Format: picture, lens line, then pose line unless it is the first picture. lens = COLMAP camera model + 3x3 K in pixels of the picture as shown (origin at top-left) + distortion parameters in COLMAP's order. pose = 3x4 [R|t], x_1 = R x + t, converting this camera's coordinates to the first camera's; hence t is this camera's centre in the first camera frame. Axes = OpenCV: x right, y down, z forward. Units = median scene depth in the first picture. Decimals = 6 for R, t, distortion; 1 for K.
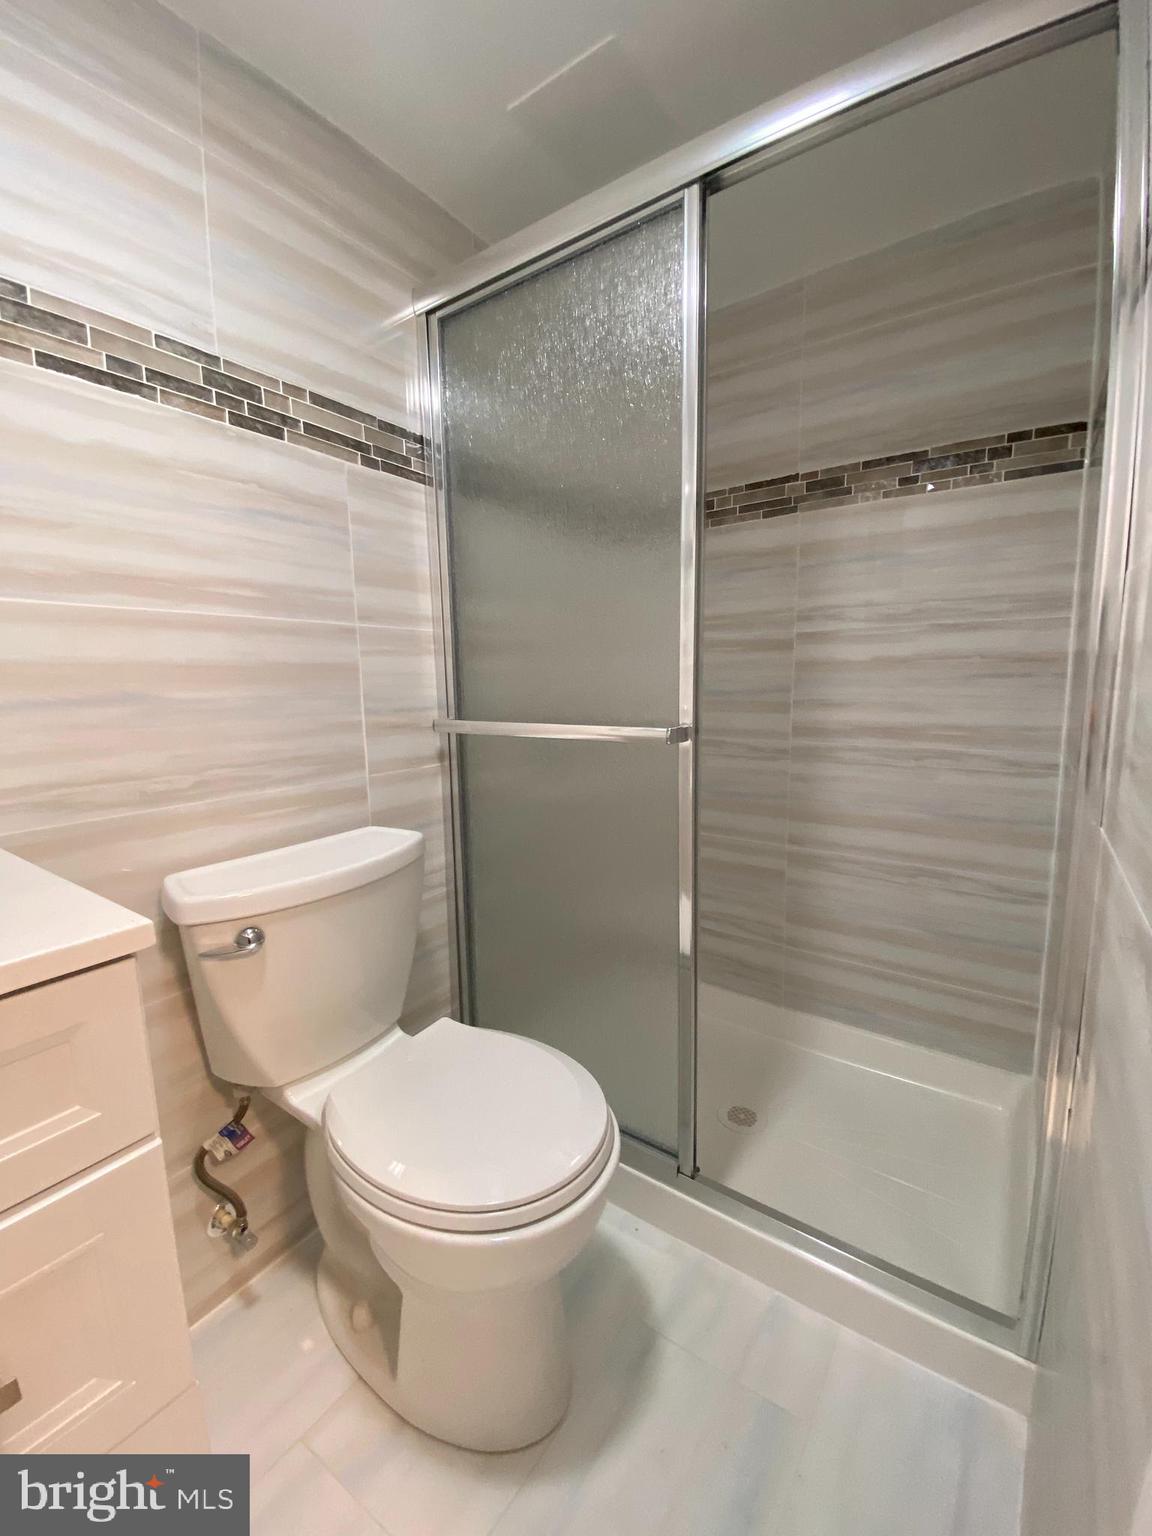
lens RADIAL K [[622.0, 0, 587.9], [0, 622.0, 764.5], [0, 0, 1]] dist [0.018922, -0.018967]
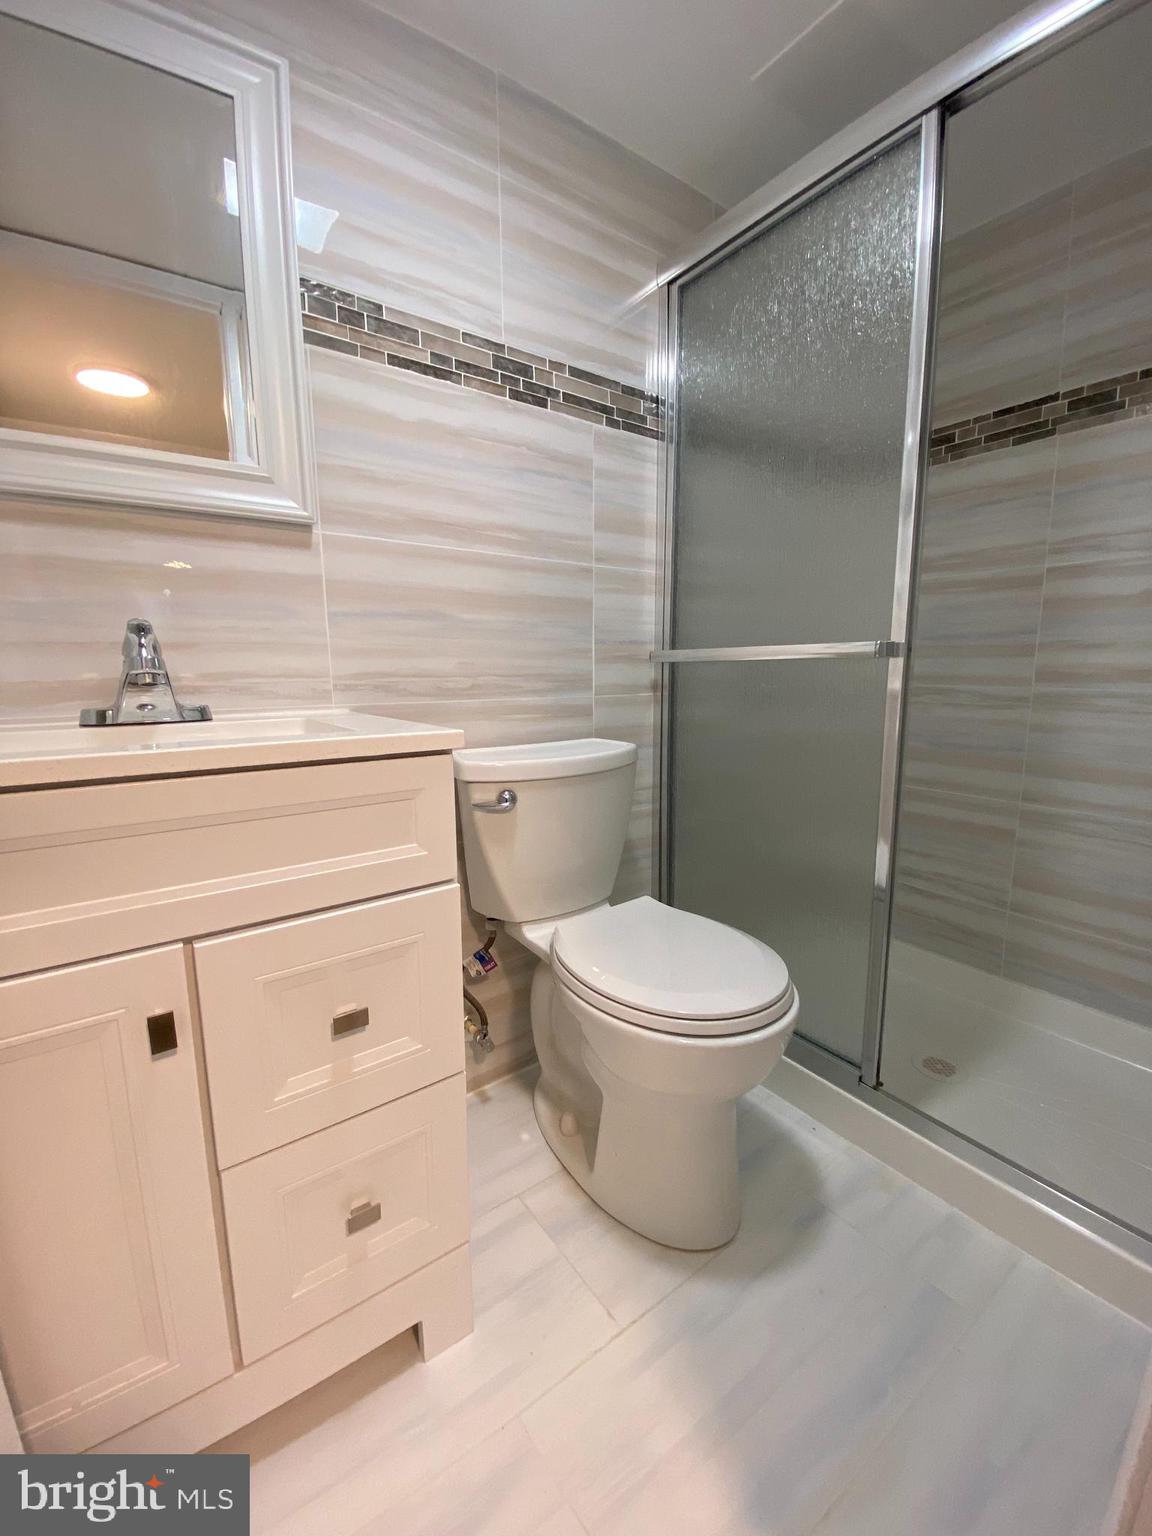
lens RADIAL K [[629.7, 0, 582.4], [0, 629.7, 762.4], [0, 0, 1]] dist [0.021446, -0.019152]
pose [[0.944258, 0.062183, -0.323280, 0.018349], [-0.057091, 0.998050, 0.025220, 0.128229], [0.324218, -0.005358, 0.945967, -0.143352]]
